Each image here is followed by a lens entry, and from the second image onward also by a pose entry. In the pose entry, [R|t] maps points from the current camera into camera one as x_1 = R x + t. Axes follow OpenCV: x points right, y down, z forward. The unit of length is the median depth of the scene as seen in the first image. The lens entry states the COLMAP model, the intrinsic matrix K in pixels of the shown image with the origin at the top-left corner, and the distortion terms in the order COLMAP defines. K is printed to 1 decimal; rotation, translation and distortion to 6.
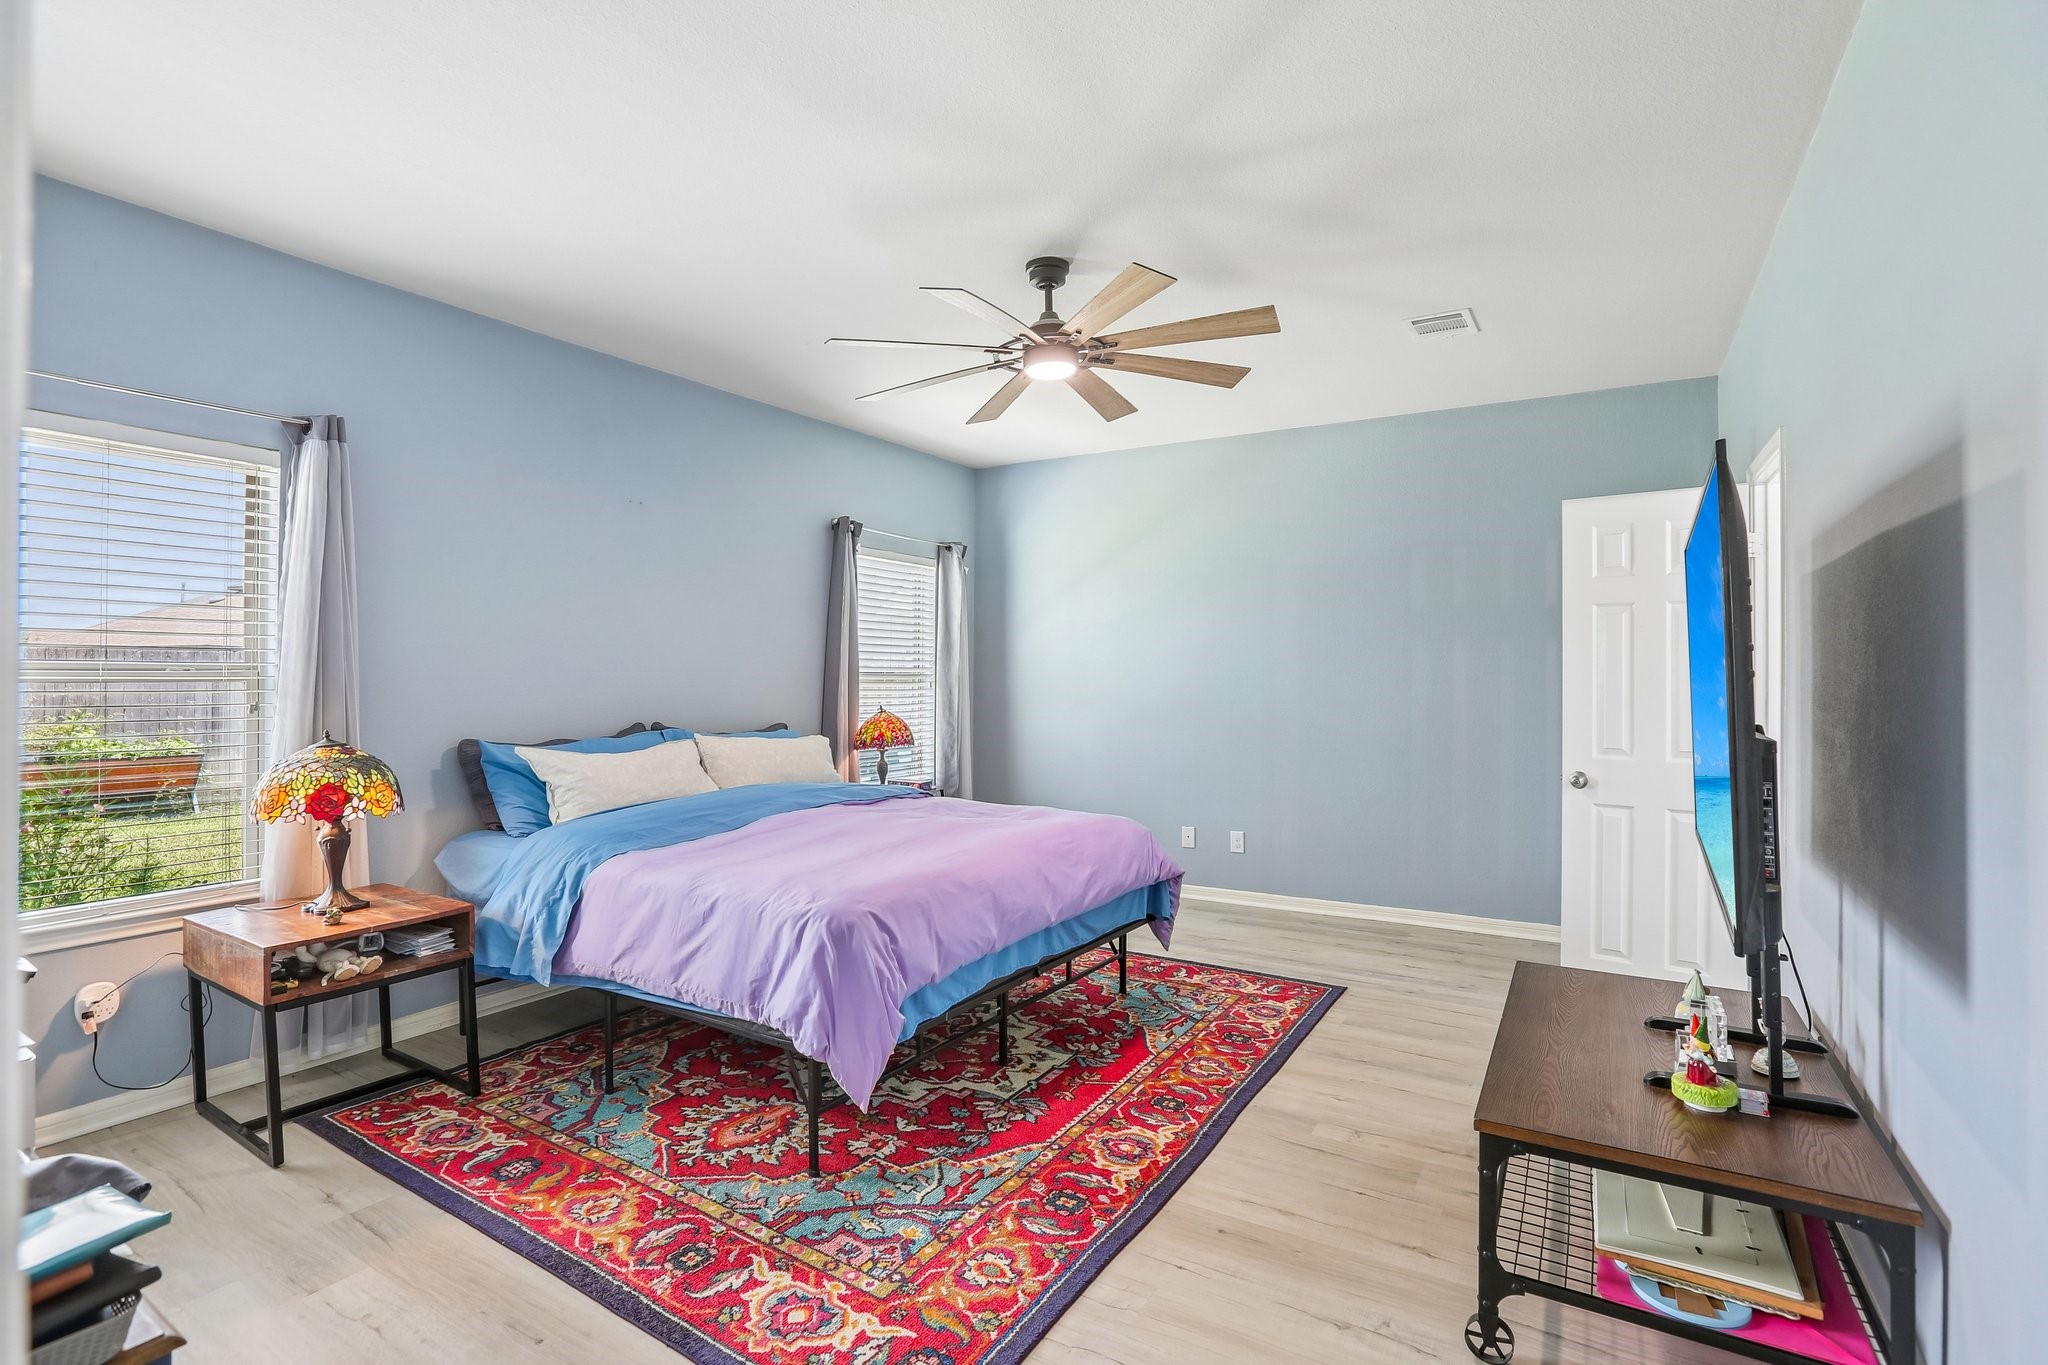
lens RADIAL K [[970.2, 0, 974.1], [0, 970.2, 661.2], [0, 0, 1]] dist [-0.049406, 0.016691]
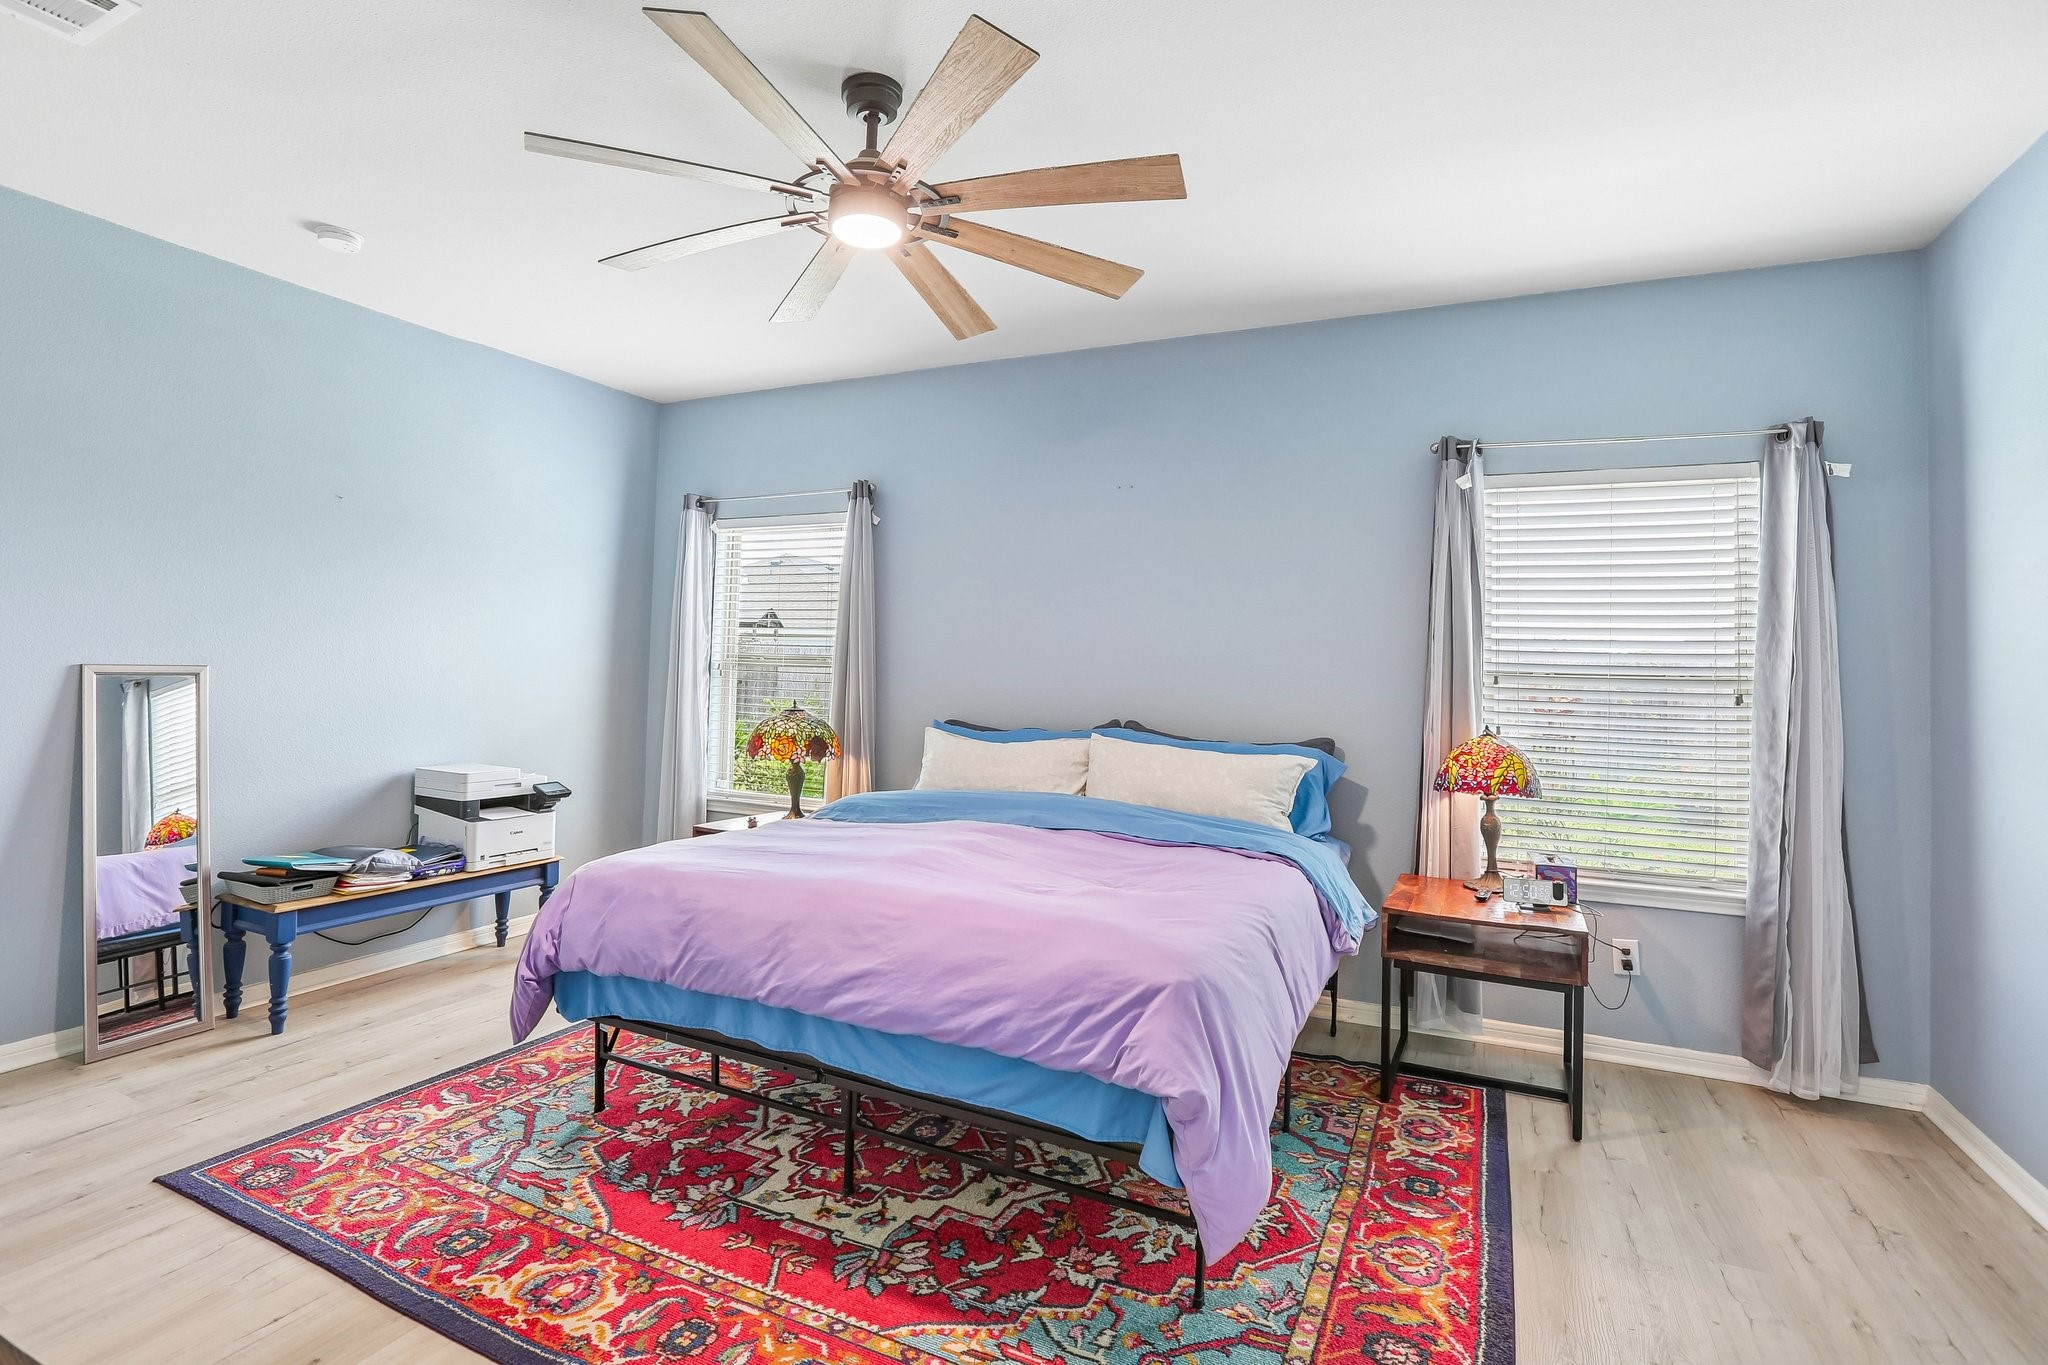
lens RADIAL K [[970.2, 0, 1018.2], [0, 970.2, 672.3], [0, 0, 1]] dist [-0.049406, 0.016691]
pose [[0.135014, -0.013450, -0.990752, 0.853458], [-0.005834, 0.999880, -0.014369, 0.039707], [0.990827, 0.007720, 0.134919, 1.140991]]
